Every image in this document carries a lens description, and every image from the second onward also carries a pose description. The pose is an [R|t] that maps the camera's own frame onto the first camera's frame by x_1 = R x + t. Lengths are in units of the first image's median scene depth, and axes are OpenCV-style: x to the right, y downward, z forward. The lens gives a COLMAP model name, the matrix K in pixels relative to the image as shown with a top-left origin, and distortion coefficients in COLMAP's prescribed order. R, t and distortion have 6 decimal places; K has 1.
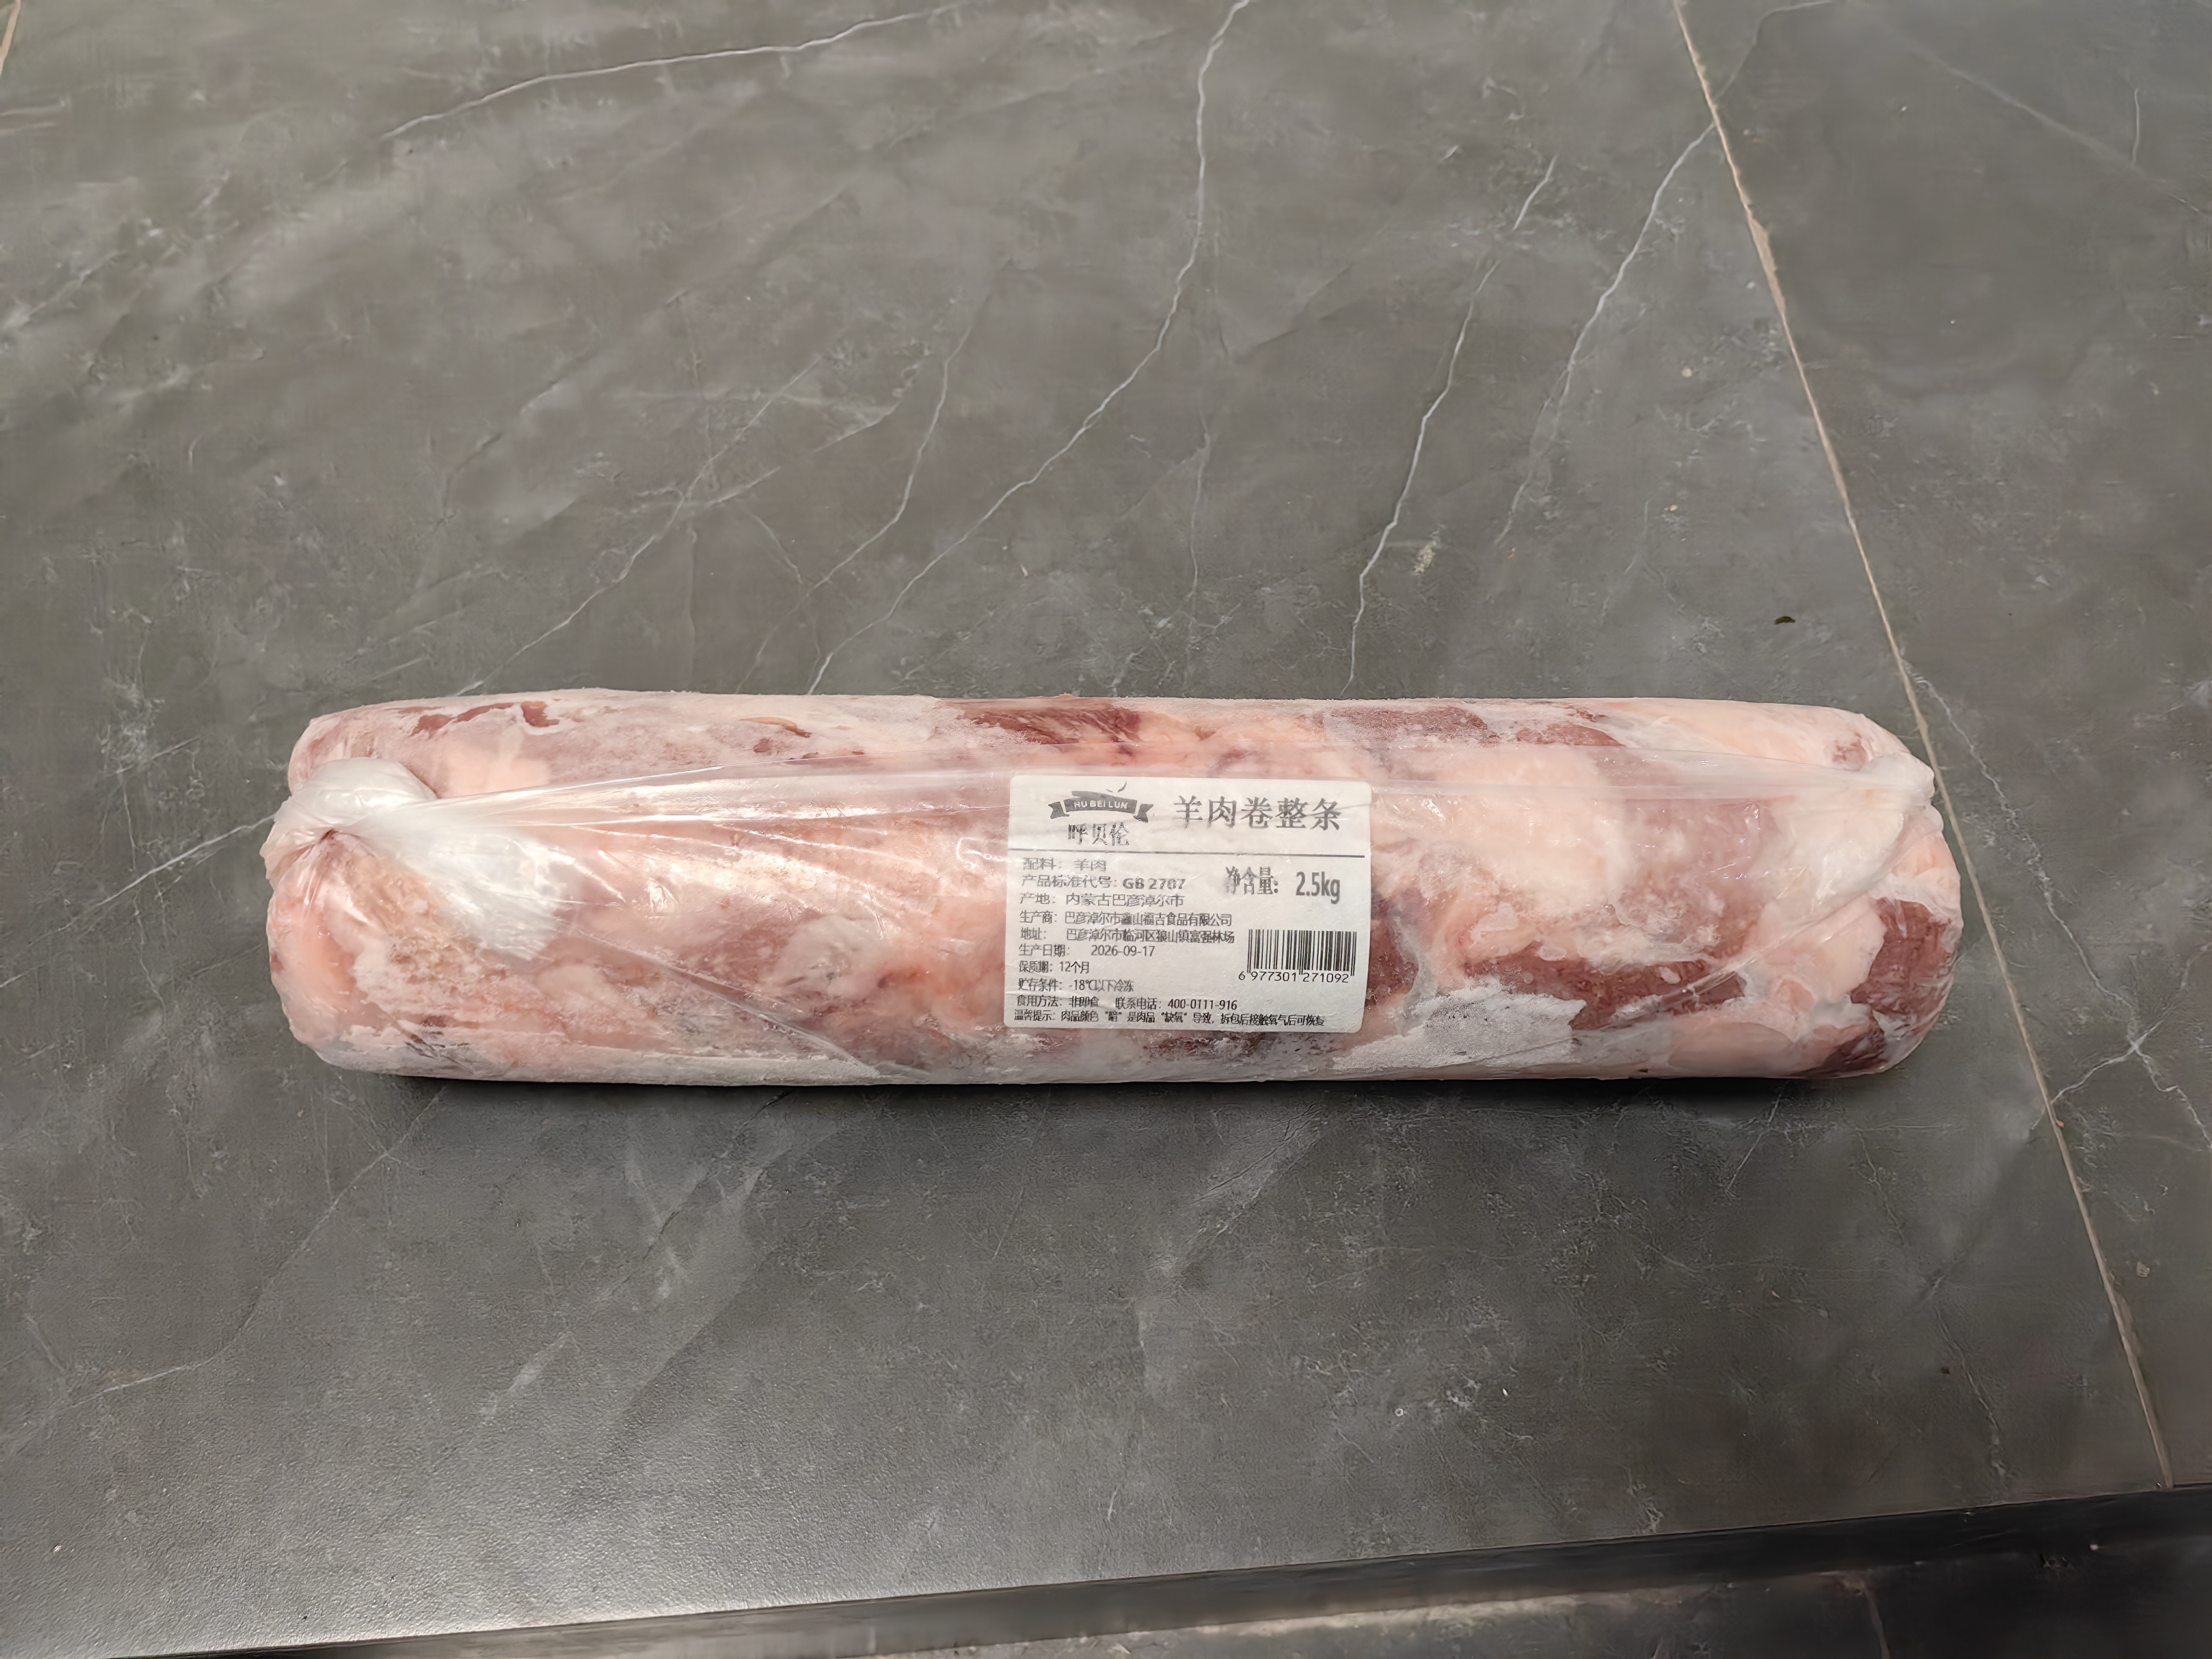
lens RADIAL K [[1763.3, 0, 1103.4], [0, 1763.3, 829.7], [0, 0, 1]] dist [-0.019290, -0.022227]
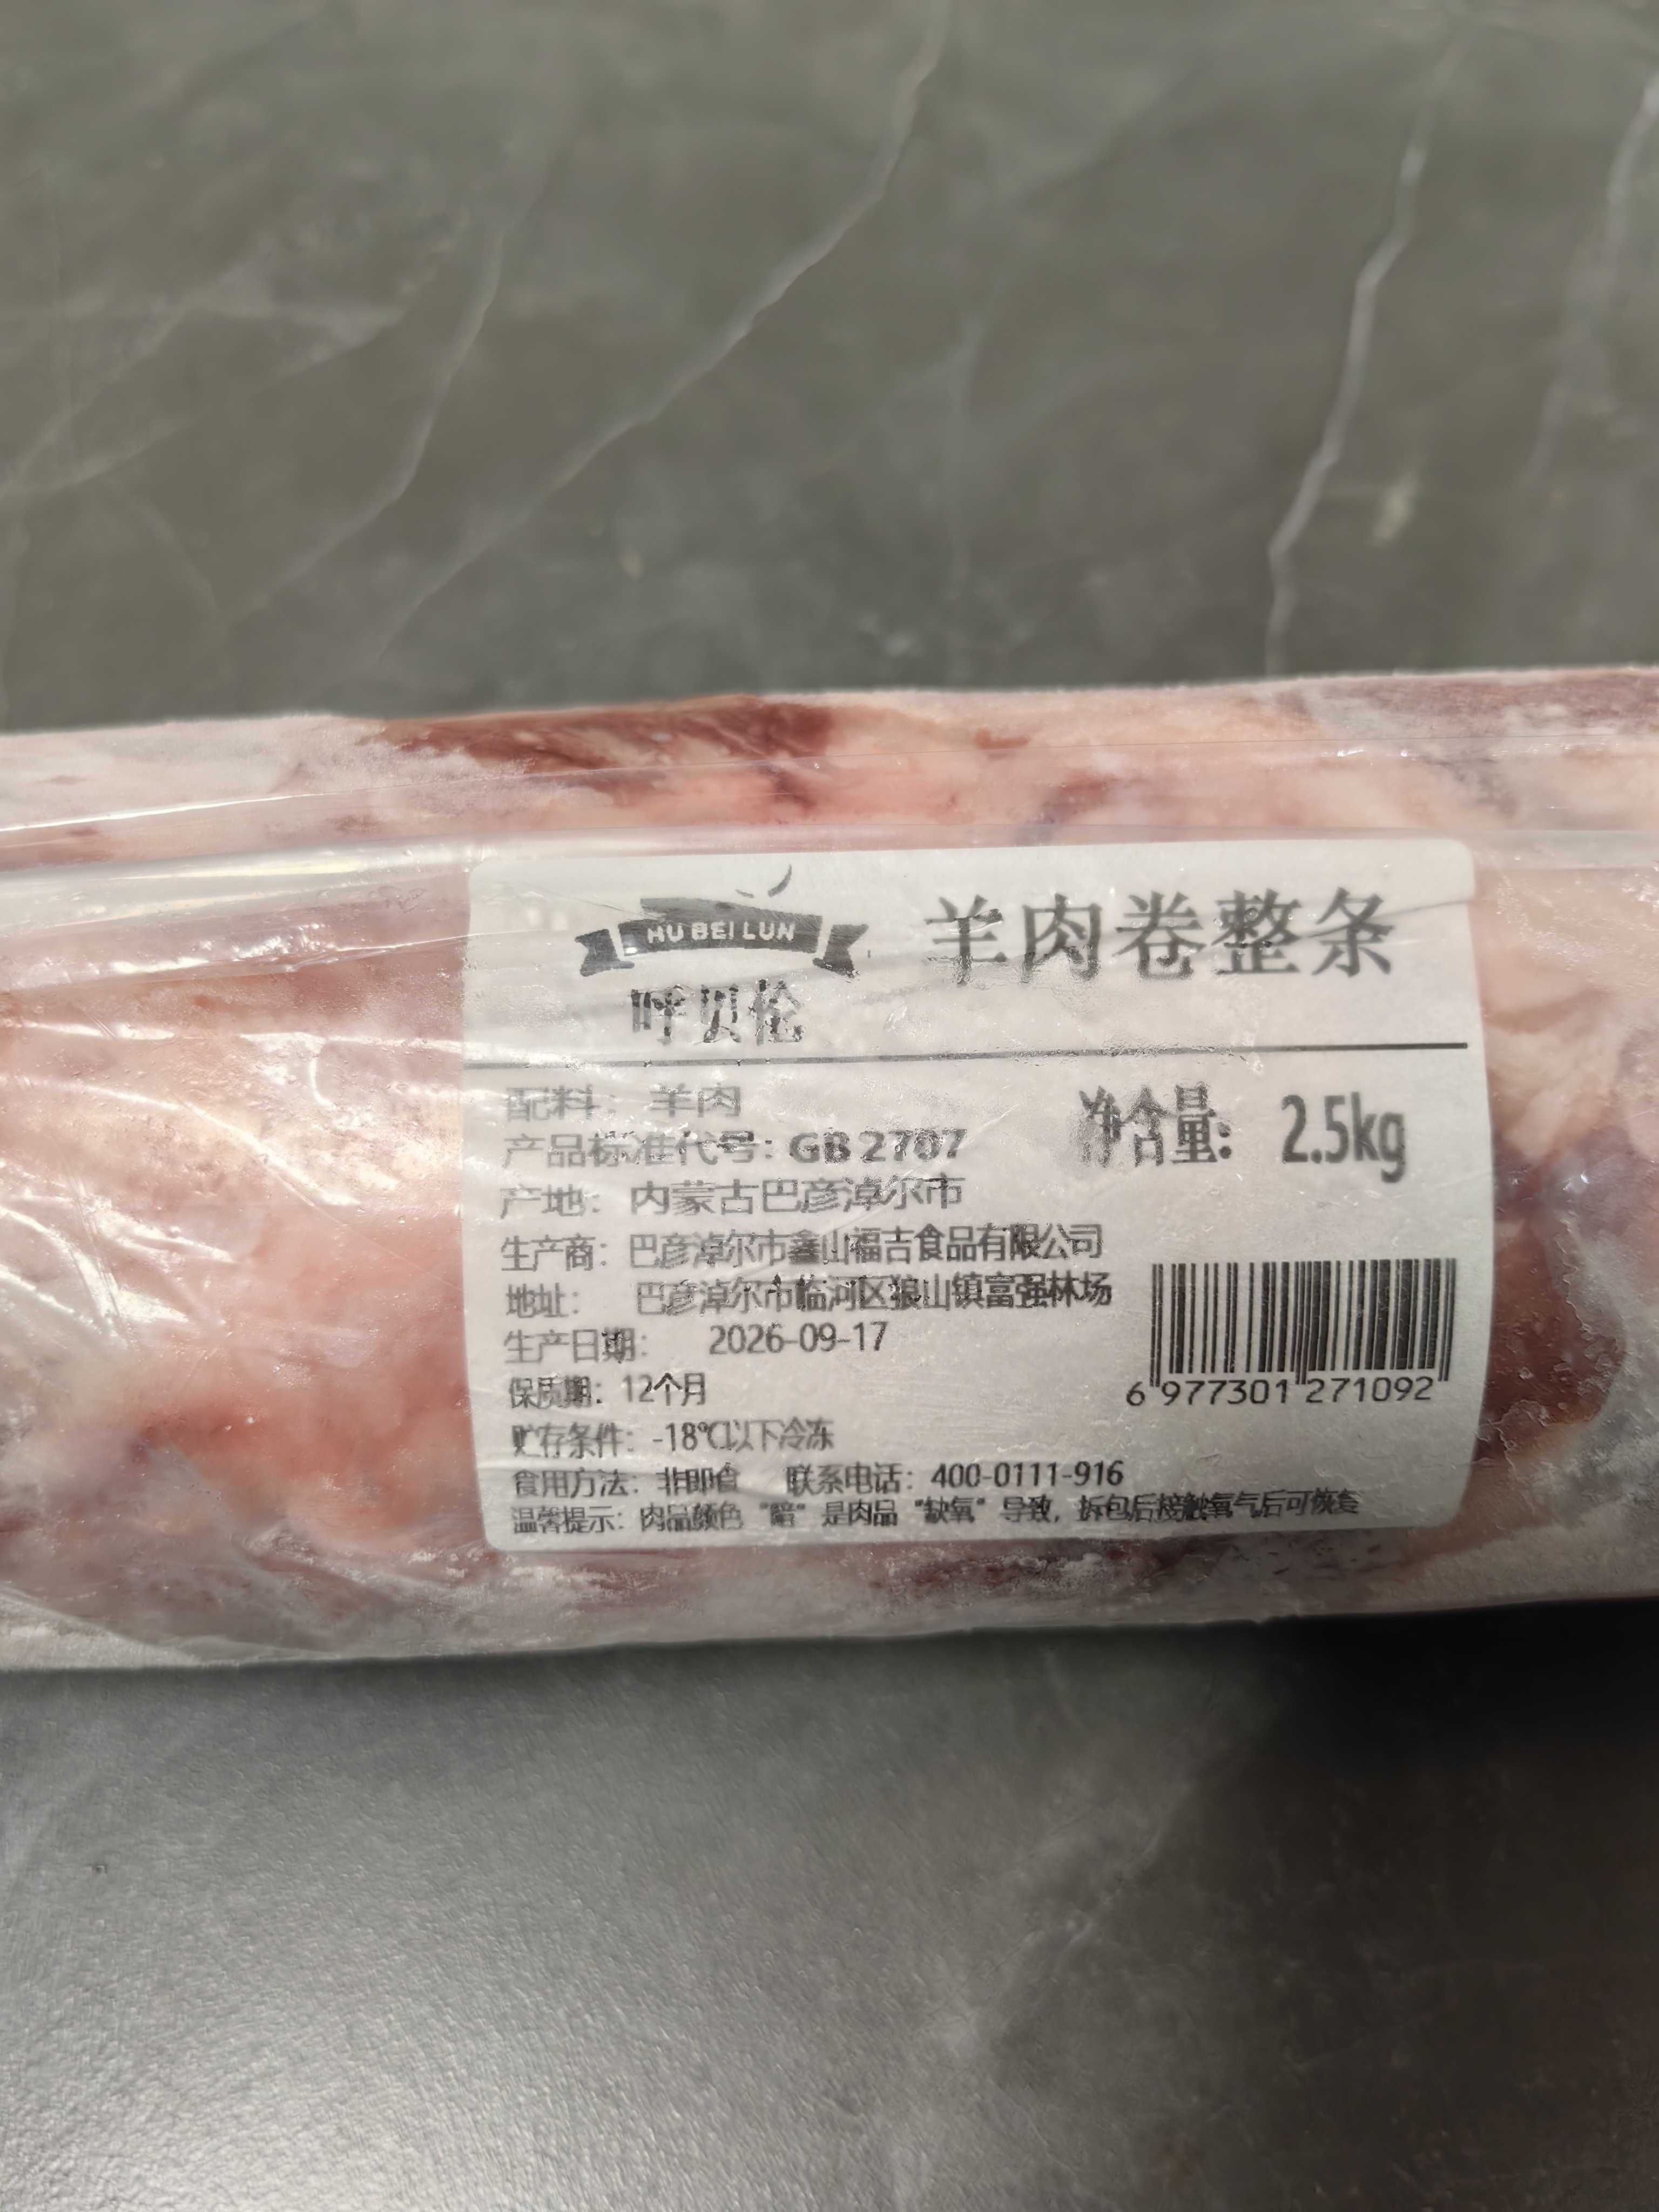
lens RADIAL K [[1763.3, 0, 827.5], [0, 1763.3, 1110.0], [0, 0, 1]] dist [-0.019290, -0.022227]
pose [[0.998781, -0.040916, -0.027623, 0.028374], [0.040958, 0.999160, 0.000928, 0.022508], [0.027562, -0.002058, 0.999618, 0.639015]]
